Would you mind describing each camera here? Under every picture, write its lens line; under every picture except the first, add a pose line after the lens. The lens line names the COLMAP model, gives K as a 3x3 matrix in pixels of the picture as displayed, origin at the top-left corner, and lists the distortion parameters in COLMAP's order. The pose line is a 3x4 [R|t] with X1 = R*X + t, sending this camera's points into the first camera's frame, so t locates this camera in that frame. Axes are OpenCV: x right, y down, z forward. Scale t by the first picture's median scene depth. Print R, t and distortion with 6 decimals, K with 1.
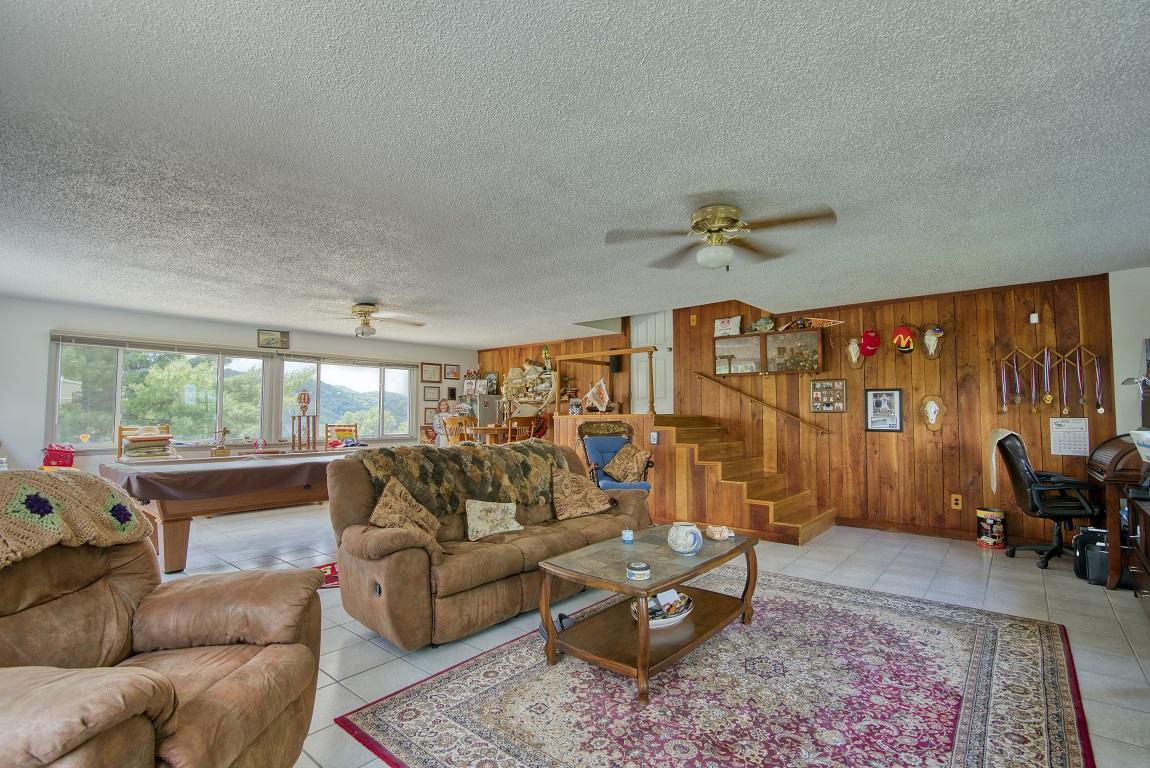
lens RADIAL K [[535.4, 0, 581.0], [0, 535.4, 388.3], [0, 0, 1]] dist [-0.018552, 0.001881]
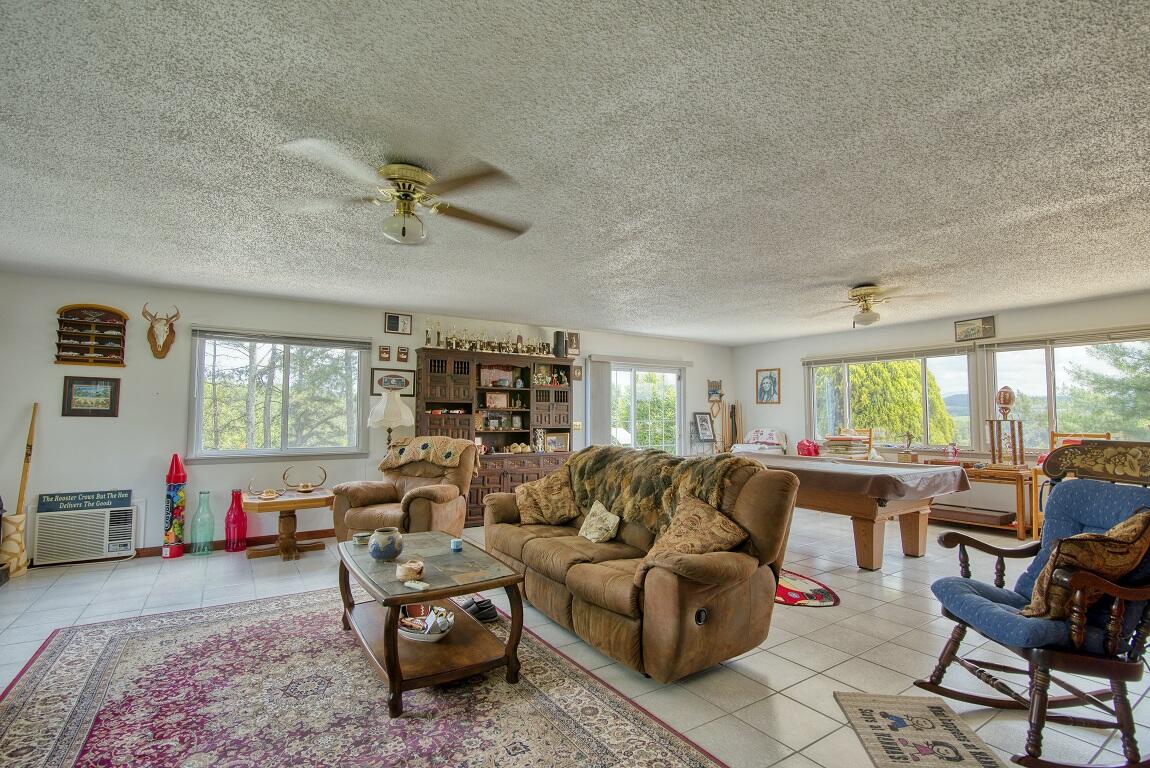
lens RADIAL K [[535.4, 0, 572.3], [0, 535.4, 383.3], [0, 0, 1]] dist [-0.018552, 0.001881]
pose [[-0.299647, -0.058529, -0.952253, 1.069865], [0.045525, 0.996102, -0.075549, 0.072790], [0.952963, -0.065990, -0.295815, 1.661888]]
